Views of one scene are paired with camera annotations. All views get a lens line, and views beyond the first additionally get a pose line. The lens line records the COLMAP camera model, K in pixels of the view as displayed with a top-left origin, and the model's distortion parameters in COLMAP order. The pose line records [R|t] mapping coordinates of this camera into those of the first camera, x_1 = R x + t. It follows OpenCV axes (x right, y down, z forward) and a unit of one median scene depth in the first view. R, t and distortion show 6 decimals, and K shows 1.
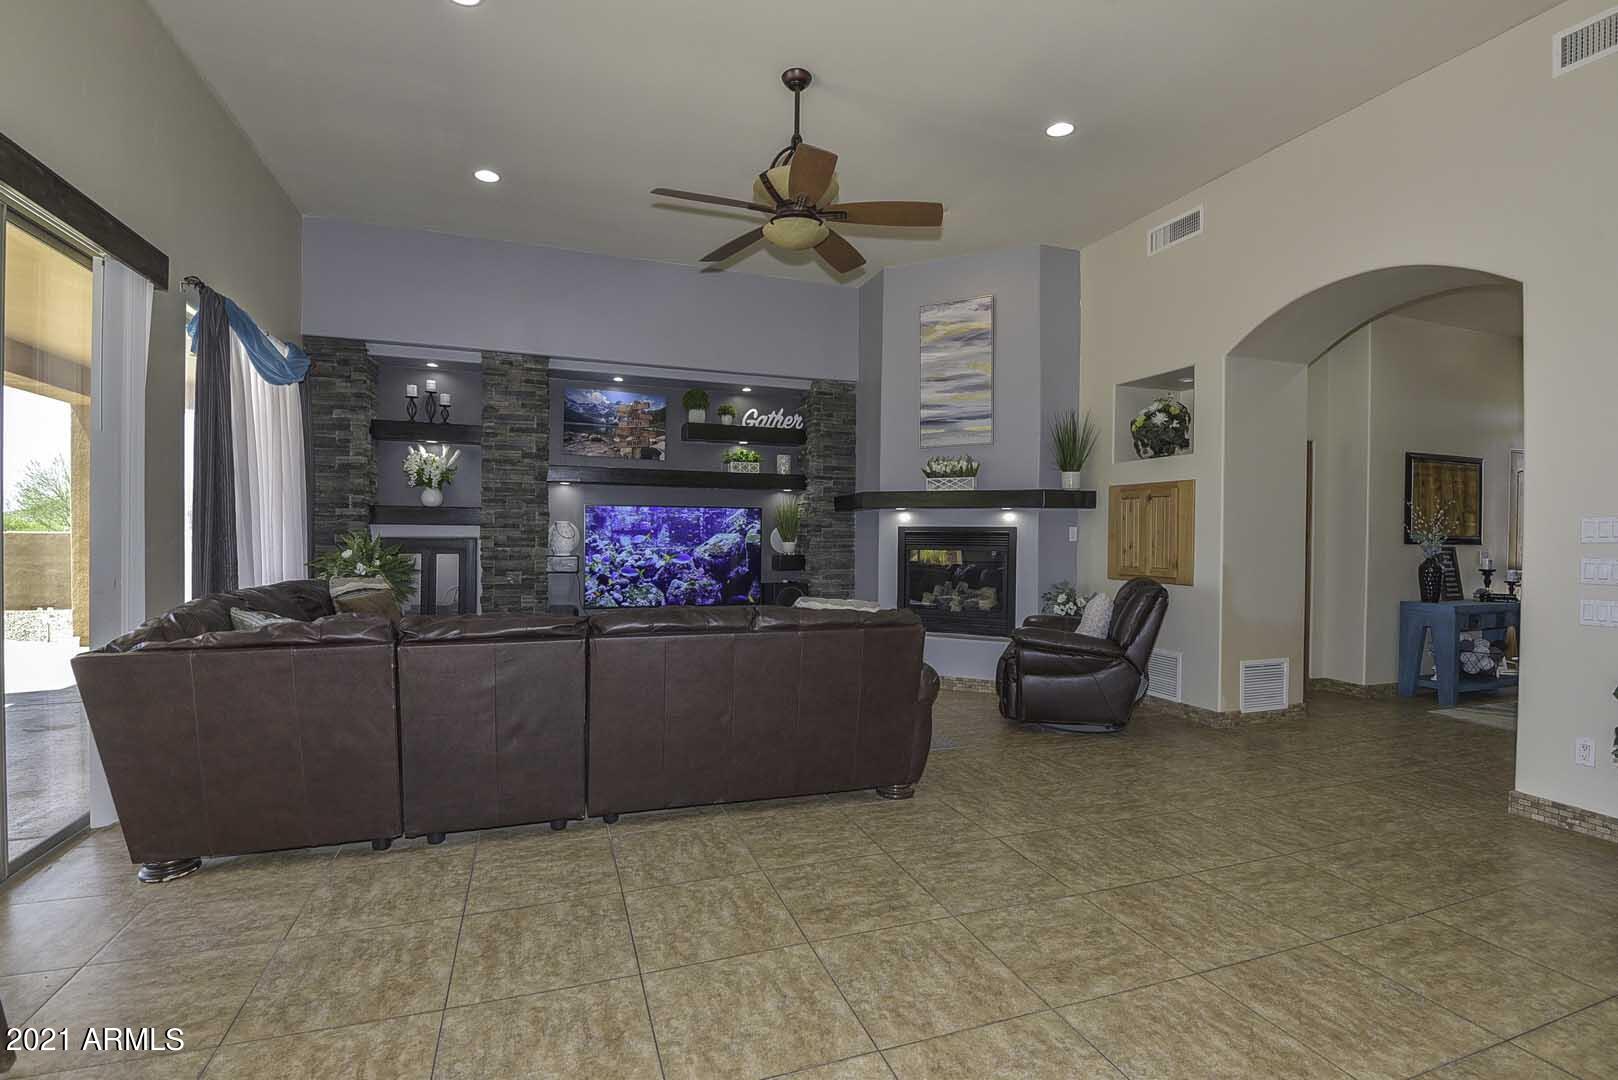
lens RADIAL K [[745.9, 0, 810.8], [0, 745.9, 545.1], [0, 0, 1]] dist [0.016352, -0.028630]
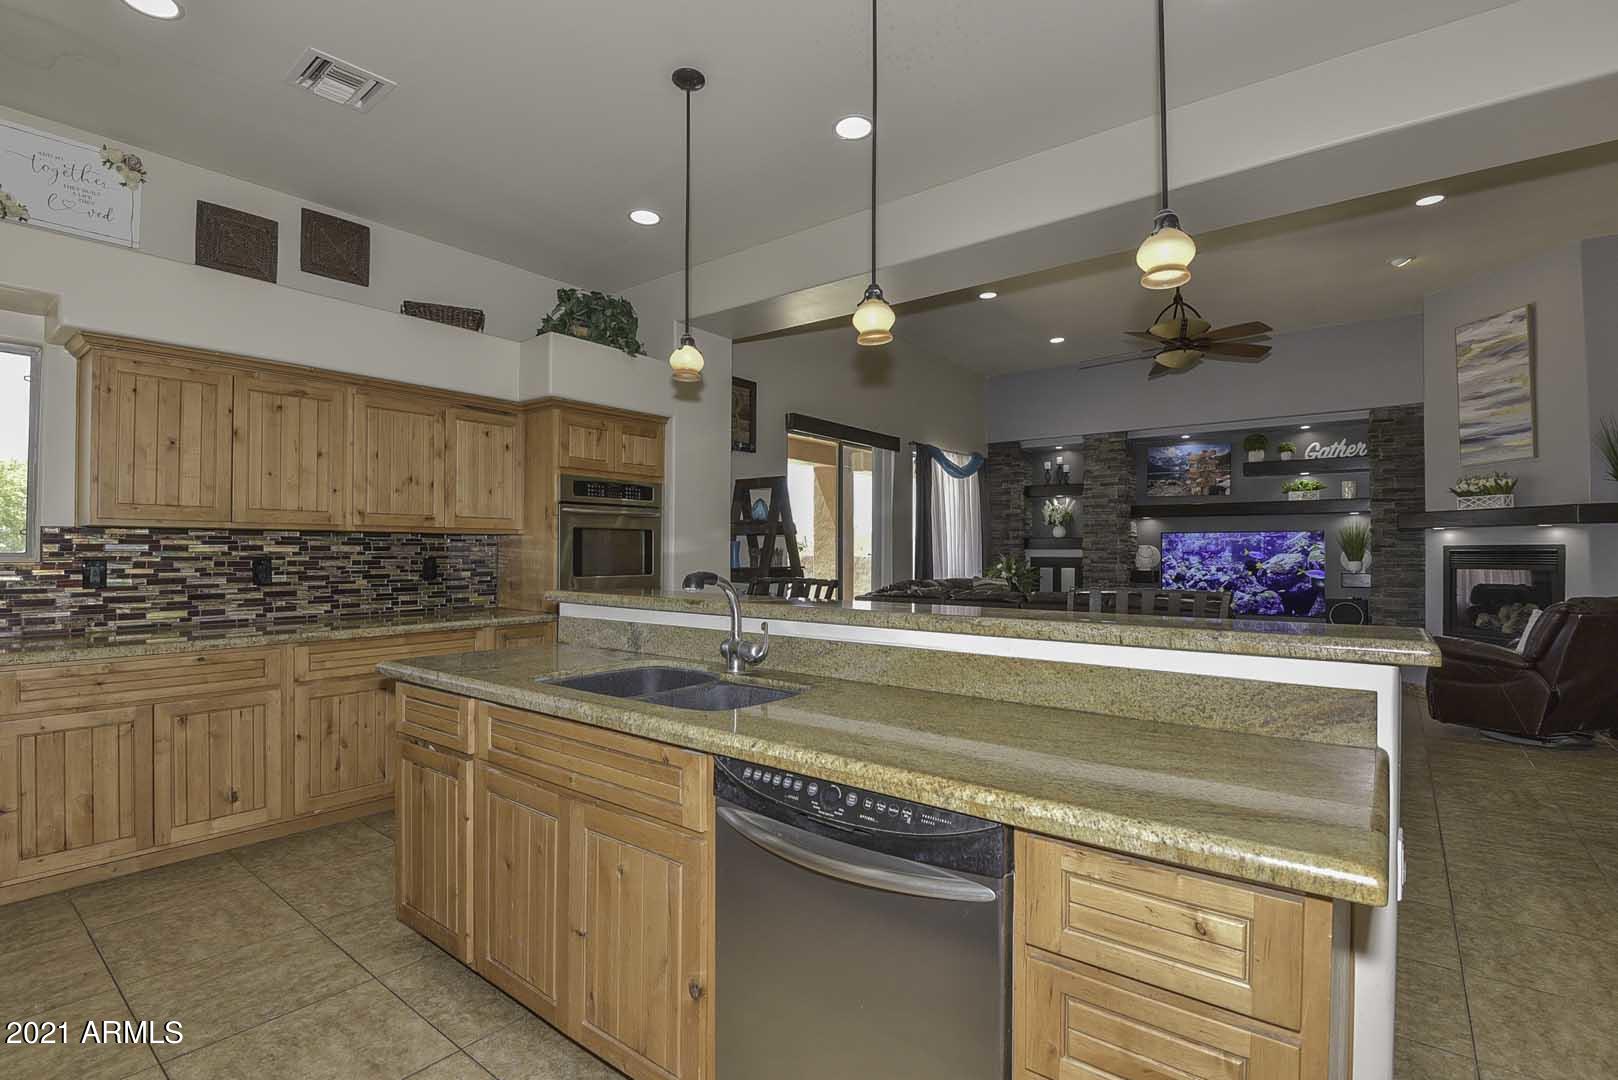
lens RADIAL K [[745.9, 0, 810.8], [0, 745.9, 545.1], [0, 0, 1]] dist [0.016352, -0.028630]
pose [[0.534443, -0.015479, -0.845063, 0.524395], [-0.011506, 0.999606, -0.025587, 0.010202], [0.845127, 0.023398, 0.534054, -0.268807]]
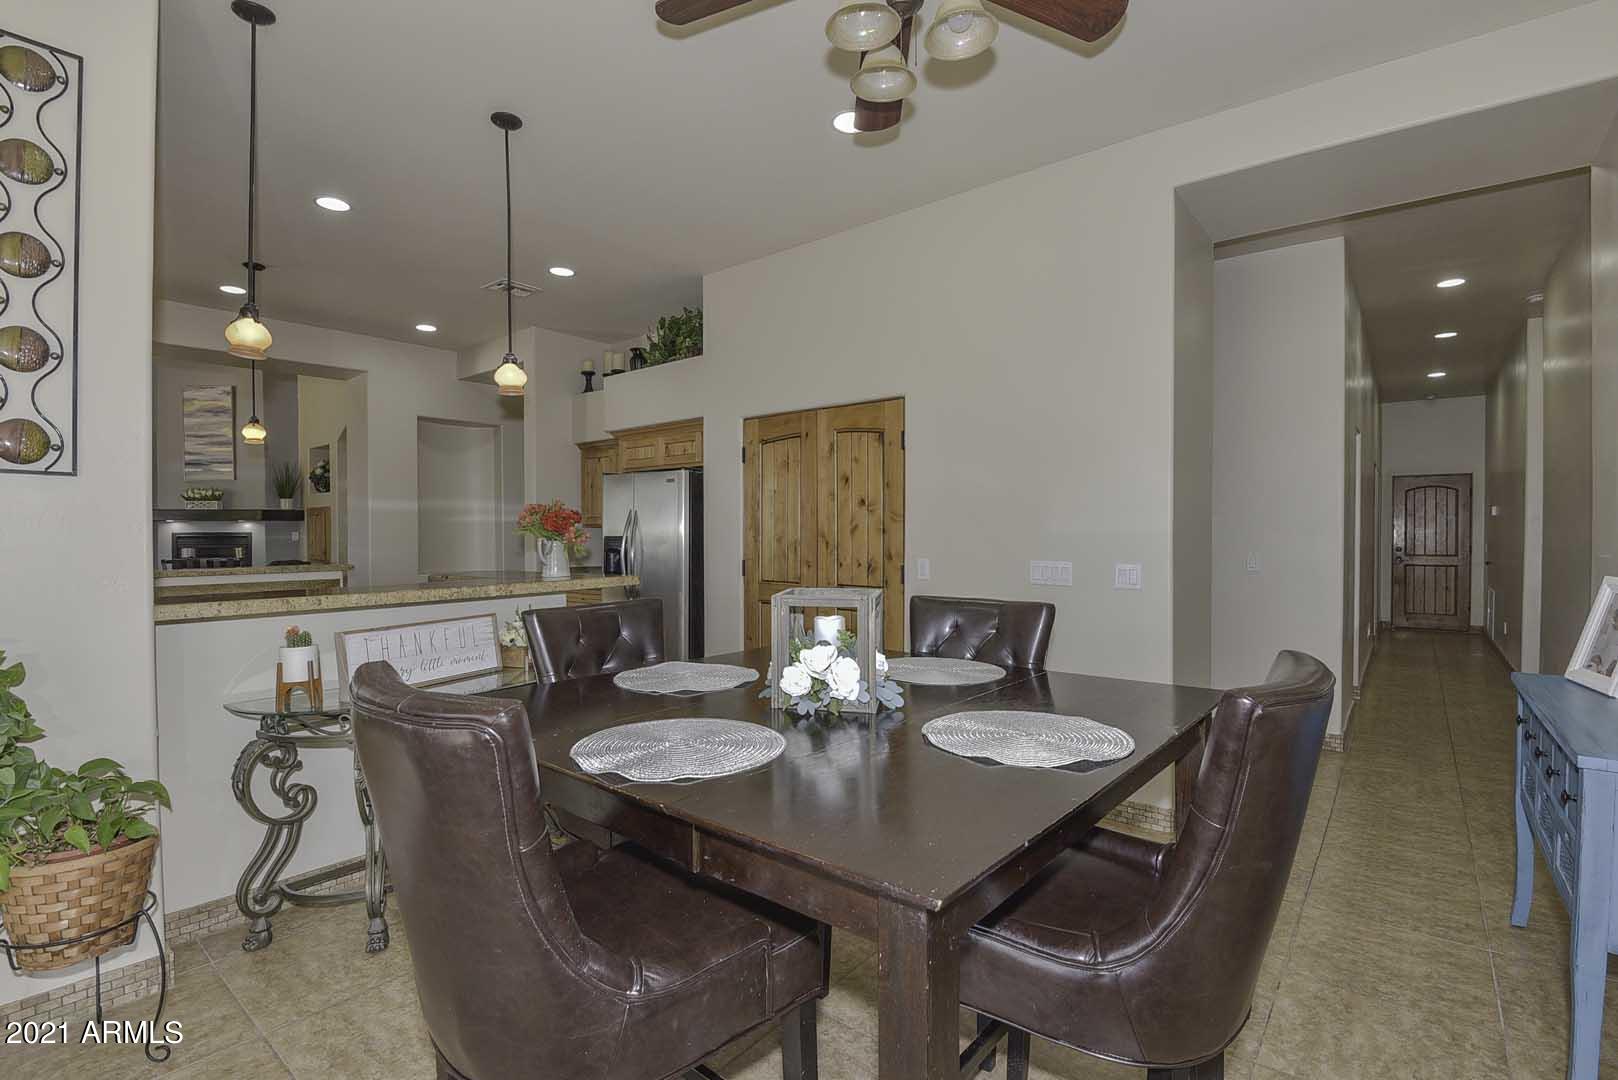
lens RADIAL K [[745.9, 0, 810.8], [0, 745.9, 545.1], [0, 0, 1]] dist [0.016352, -0.028630]
pose [[0.855983, -0.019434, 0.516639, 0.452716], [0.018661, 0.999803, 0.006691, 0.013675], [-0.516667, 0.003913, 0.856177, -0.942607]]
